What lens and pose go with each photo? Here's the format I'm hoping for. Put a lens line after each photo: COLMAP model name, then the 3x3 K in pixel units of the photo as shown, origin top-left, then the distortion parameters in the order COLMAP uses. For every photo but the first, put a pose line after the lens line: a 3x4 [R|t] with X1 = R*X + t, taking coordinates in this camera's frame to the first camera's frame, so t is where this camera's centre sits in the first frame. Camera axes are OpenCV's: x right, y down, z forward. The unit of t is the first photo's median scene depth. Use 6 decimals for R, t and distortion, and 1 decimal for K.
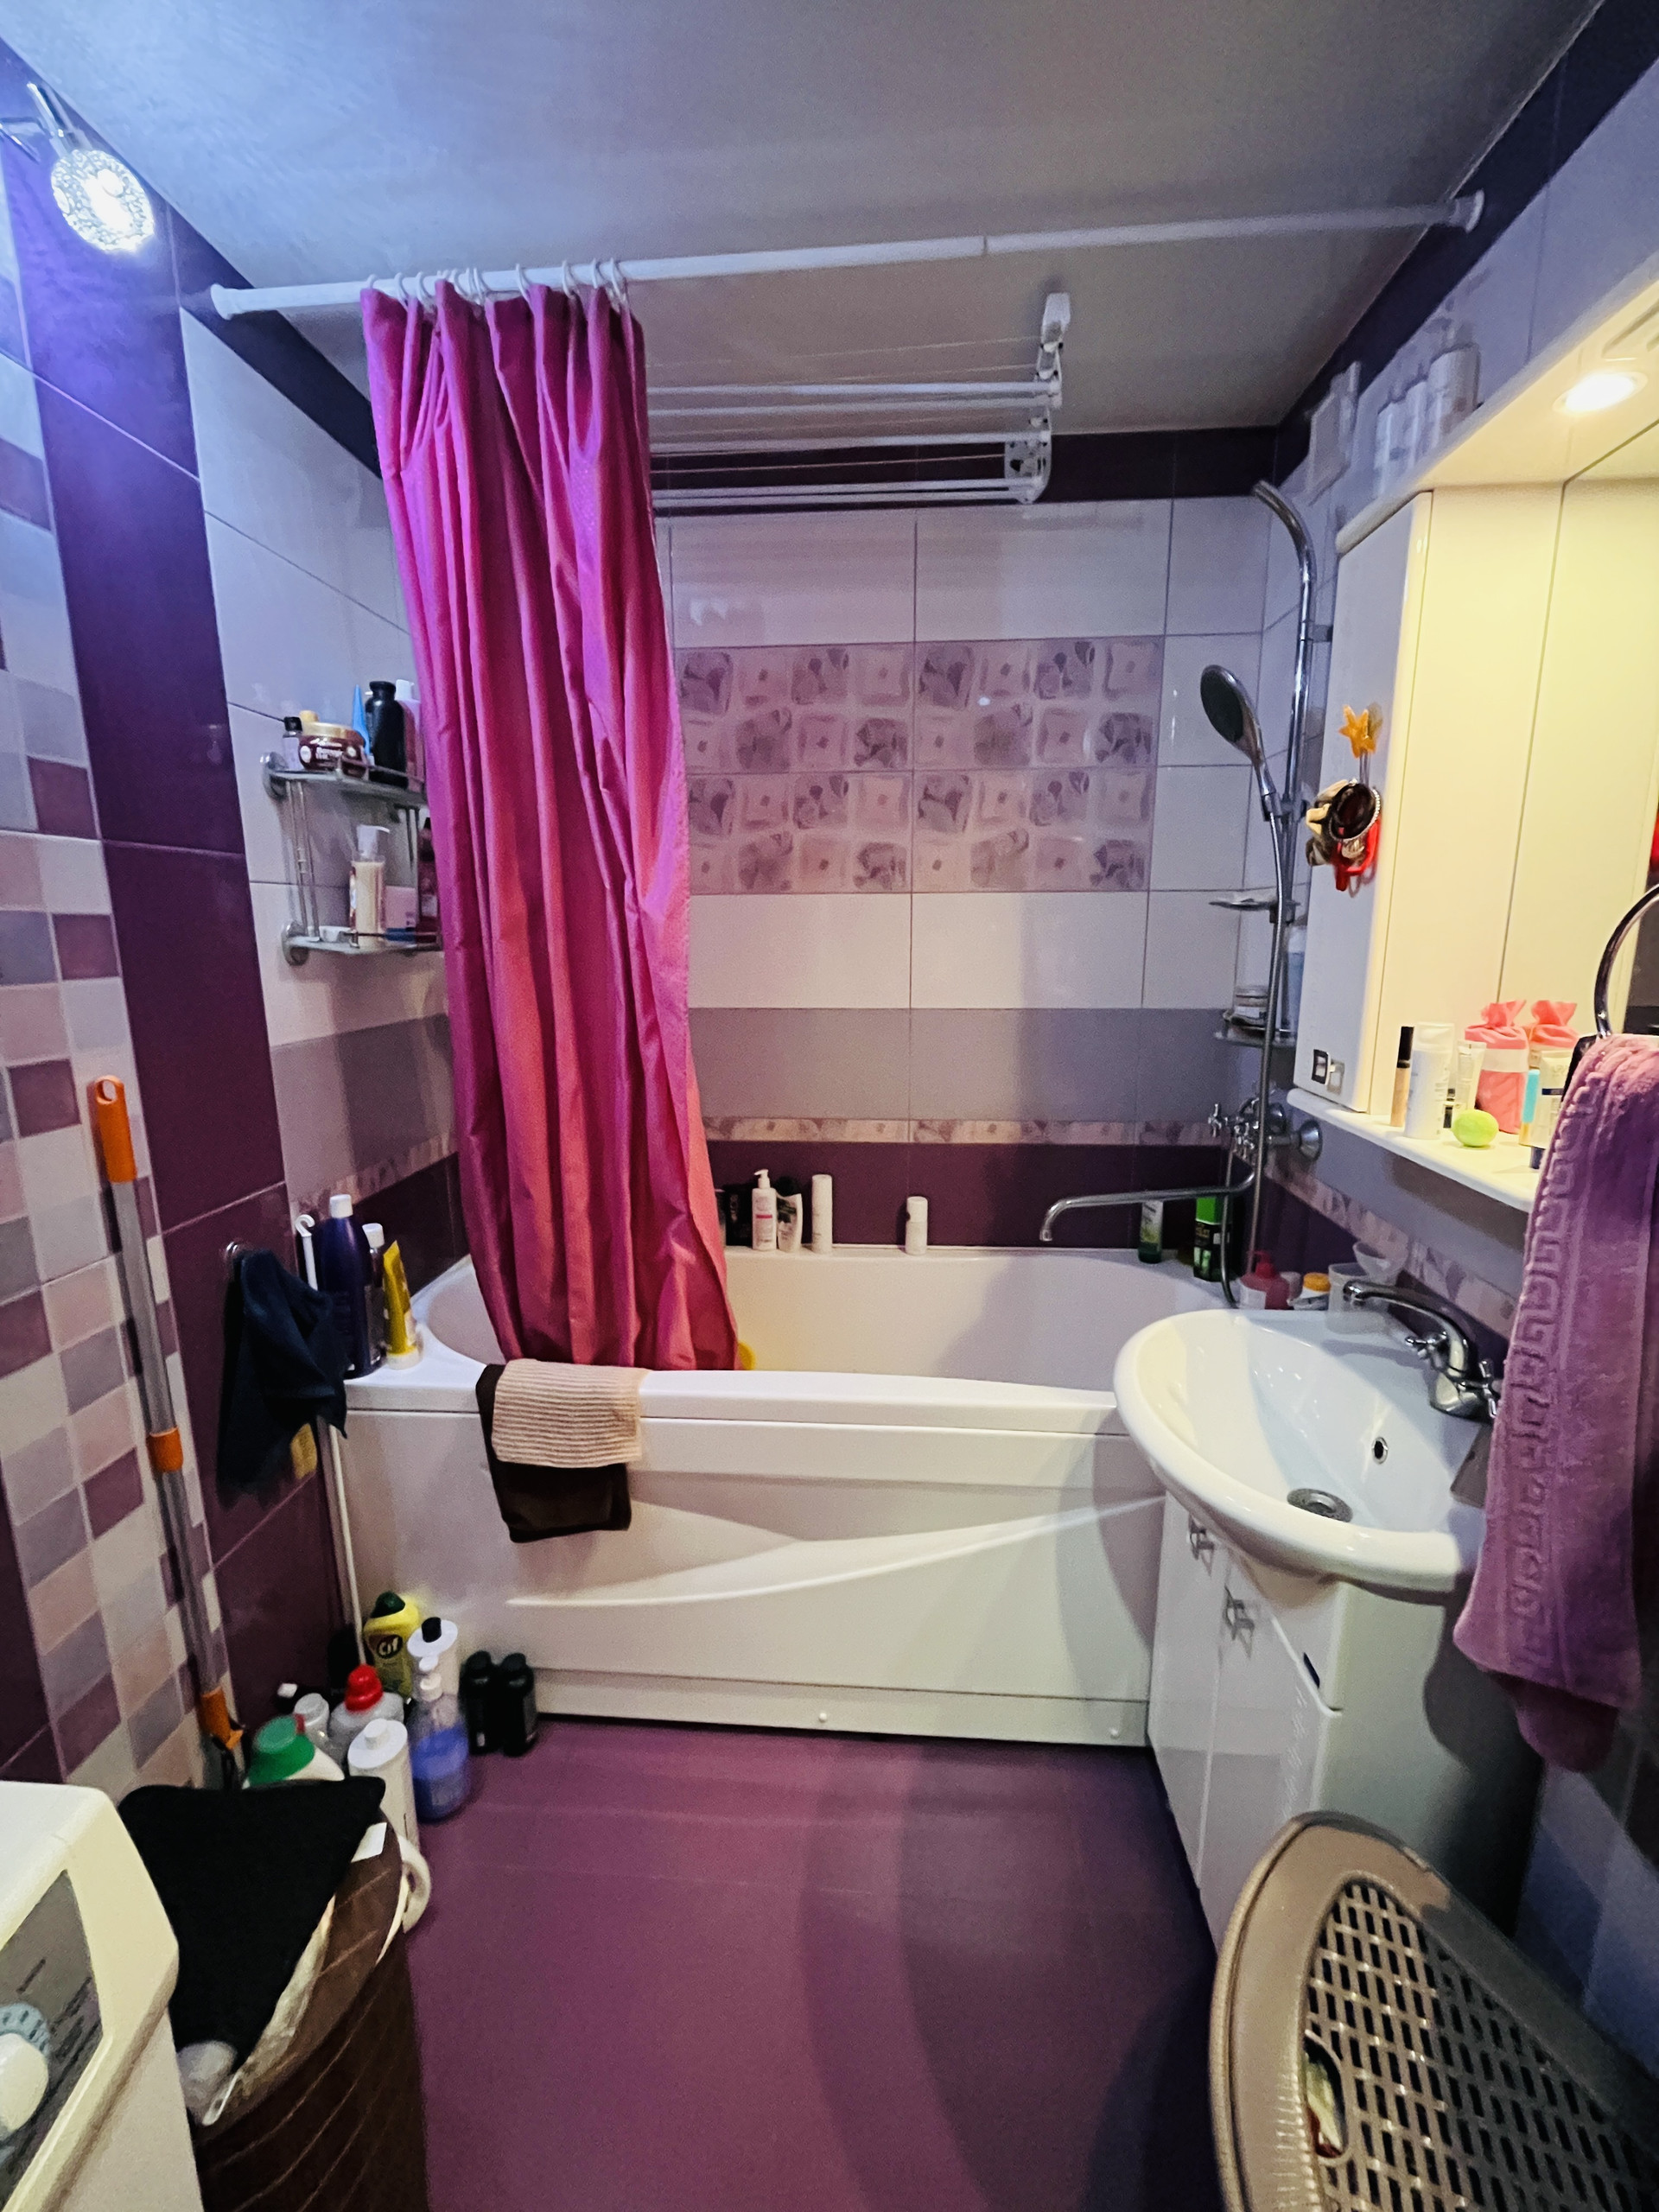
lens RADIAL K [[900.1, 0, 830.9], [0, 900.1, 1100.0], [0, 0, 1]] dist [-0.003359, -0.000075]
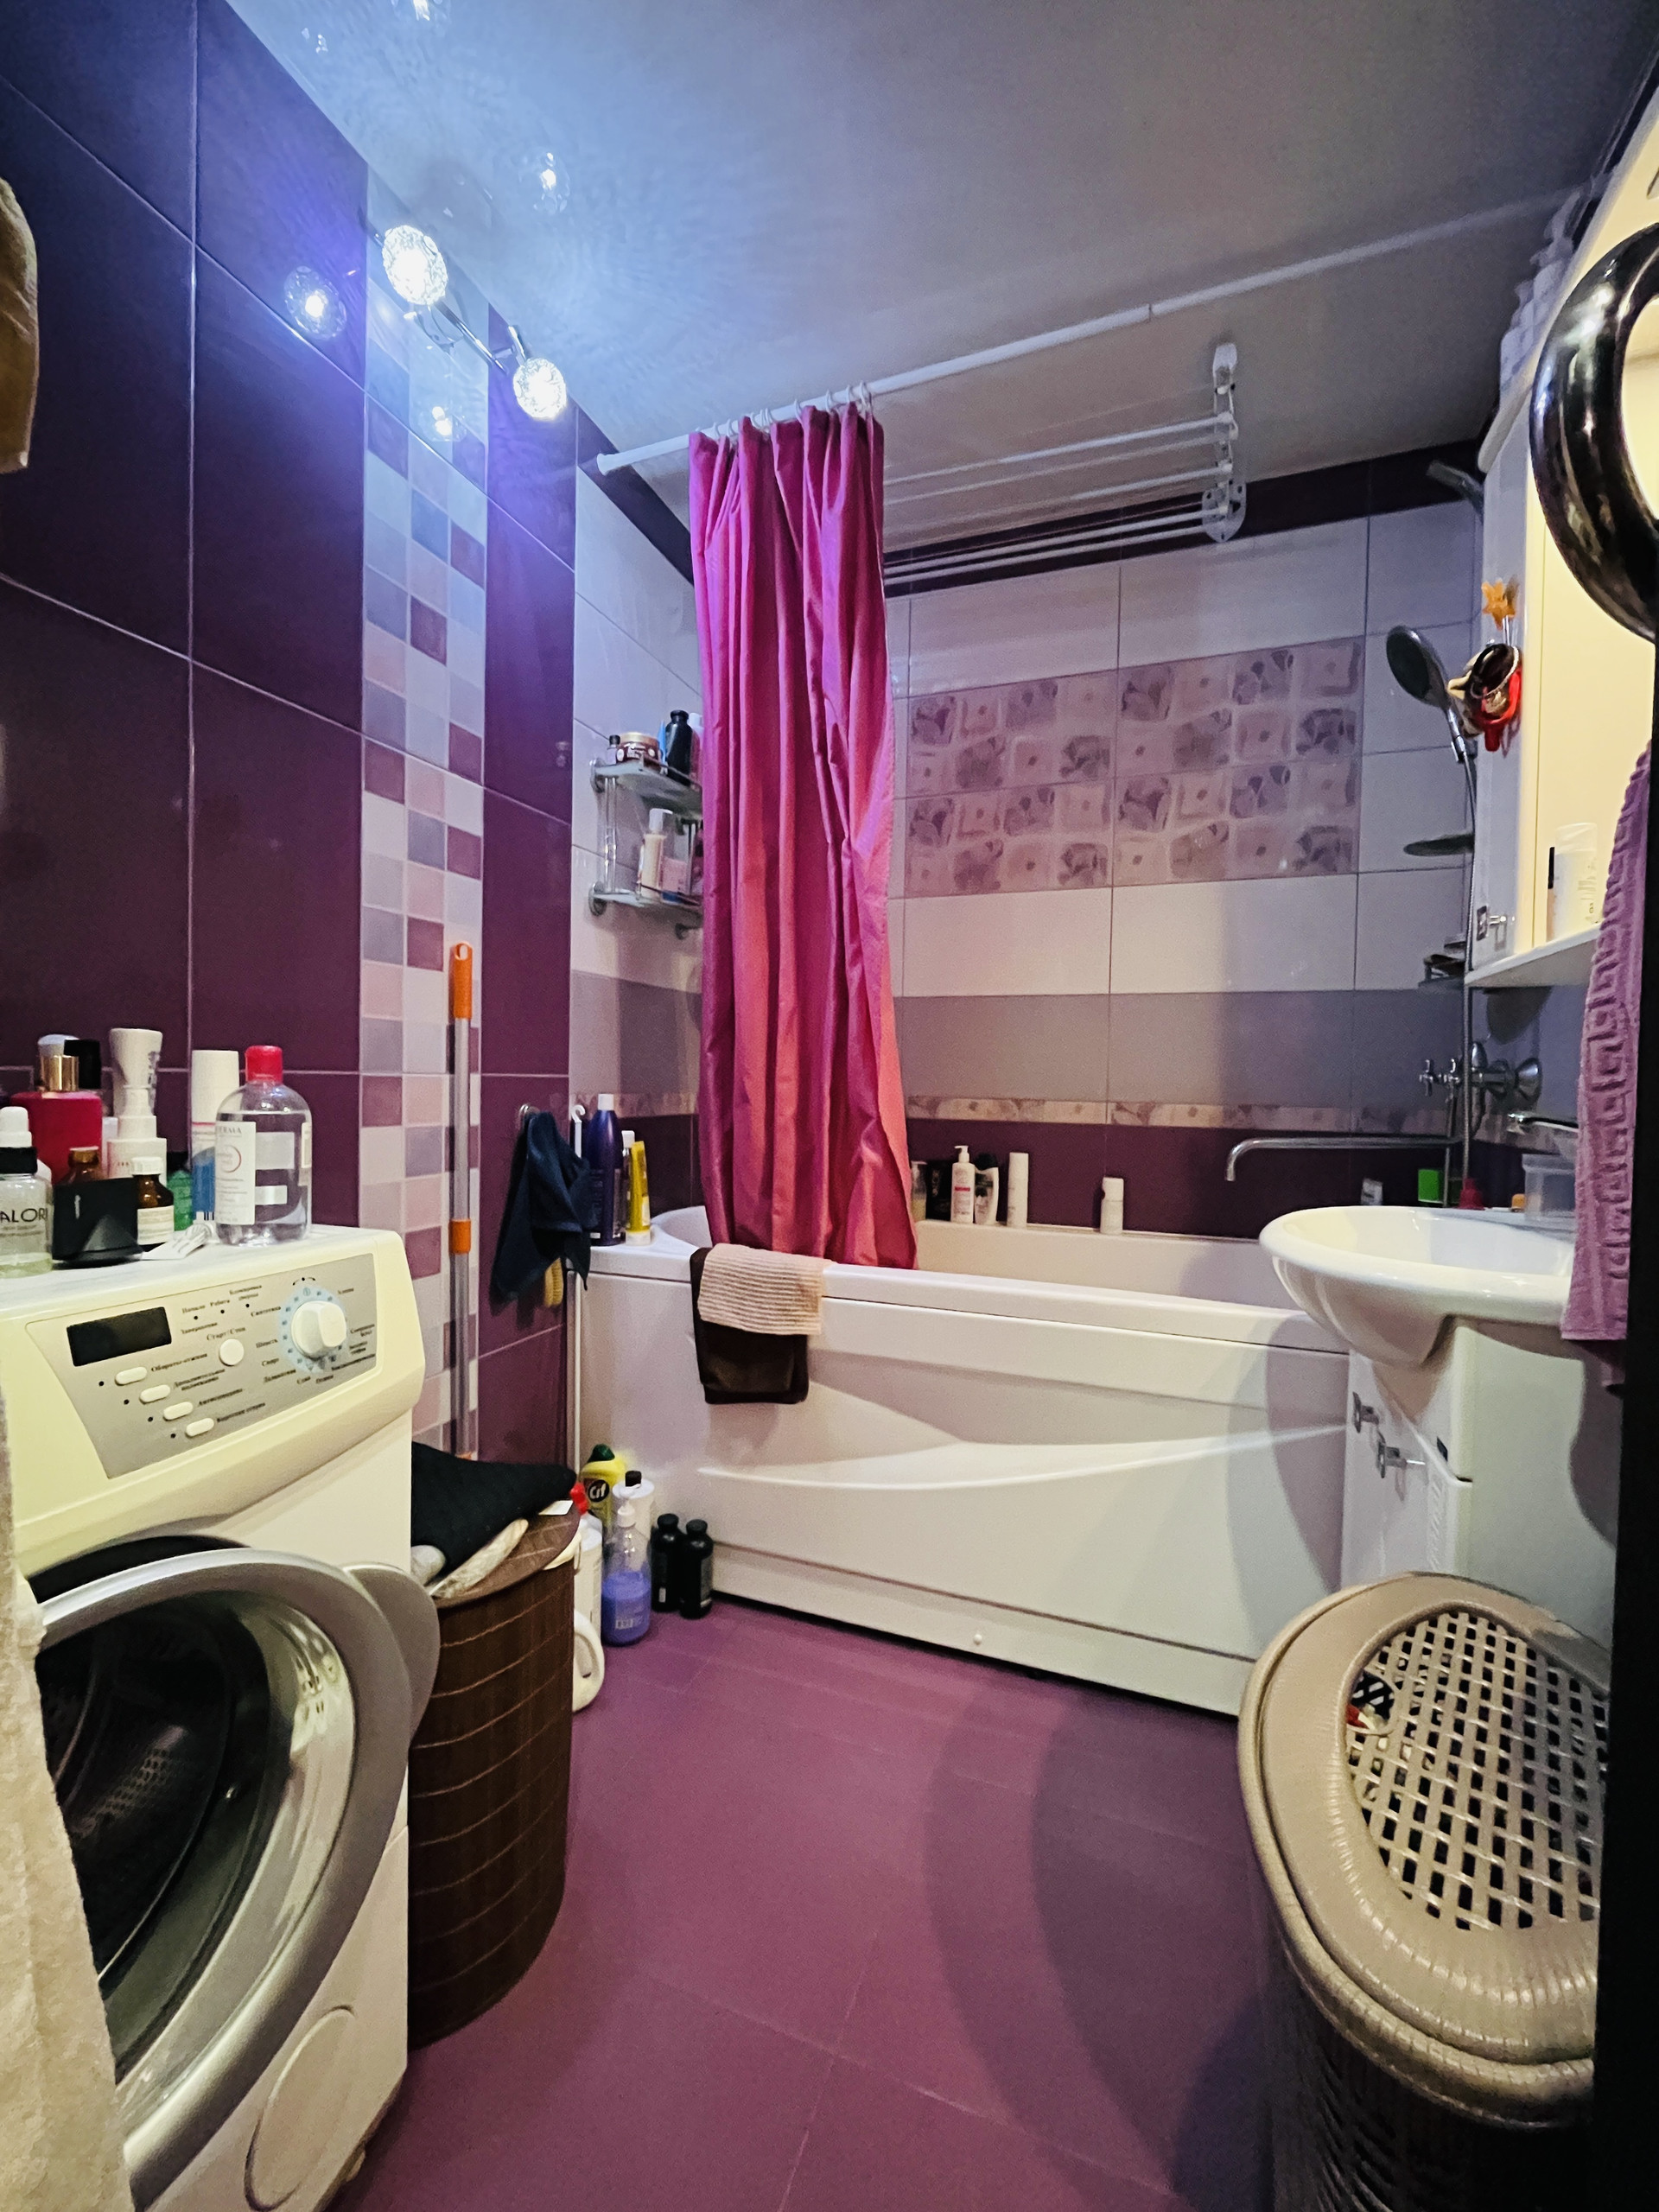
lens RADIAL K [[900.1, 0, 830.9], [0, 900.1, 1100.0], [0, 0, 1]] dist [-0.003359, -0.000075]
pose [[0.958231, 0.028512, -0.284572, 0.103117], [-0.076400, 0.984378, -0.158631, 0.279351], [0.275604, 0.173746, 0.945439, -0.085978]]
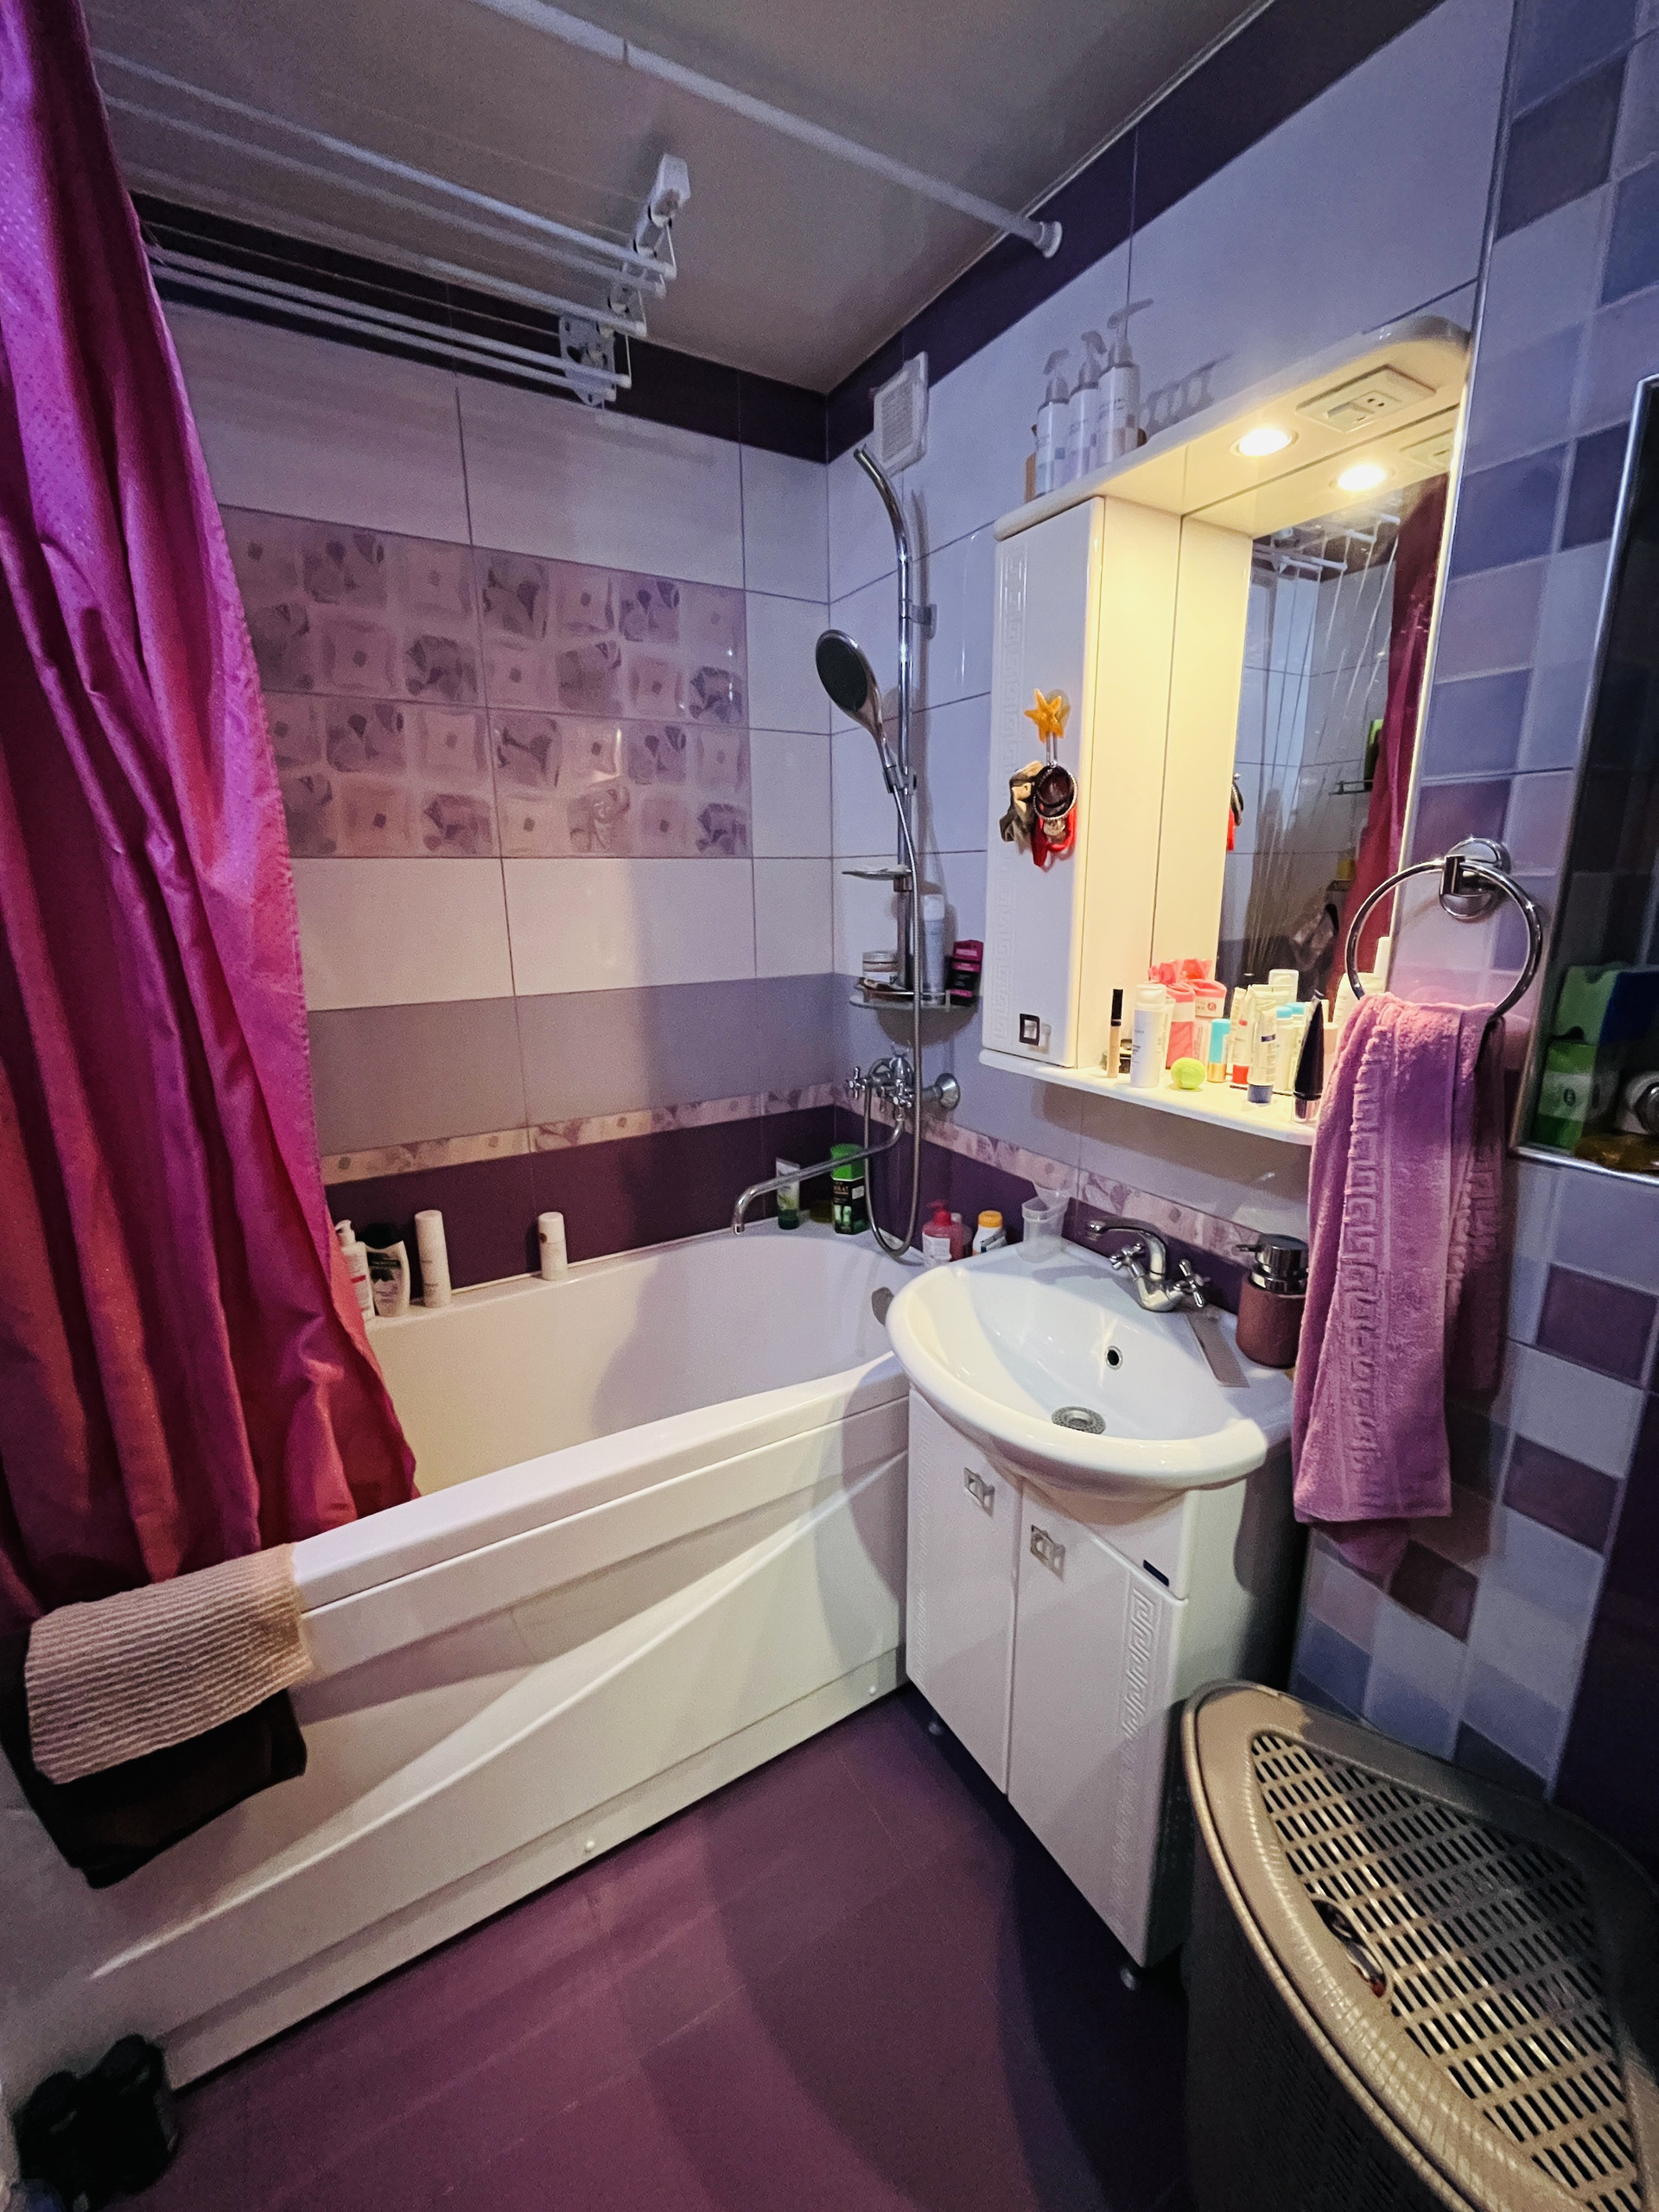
lens RADIAL K [[900.1, 0, 830.9], [0, 900.1, 1100.0], [0, 0, 1]] dist [-0.003359, -0.000075]
pose [[0.818575, -0.142855, 0.556351, -0.198841], [0.117278, 0.989742, 0.081582, -0.052000], [-0.562299, -0.001533, 0.826933, 0.179914]]
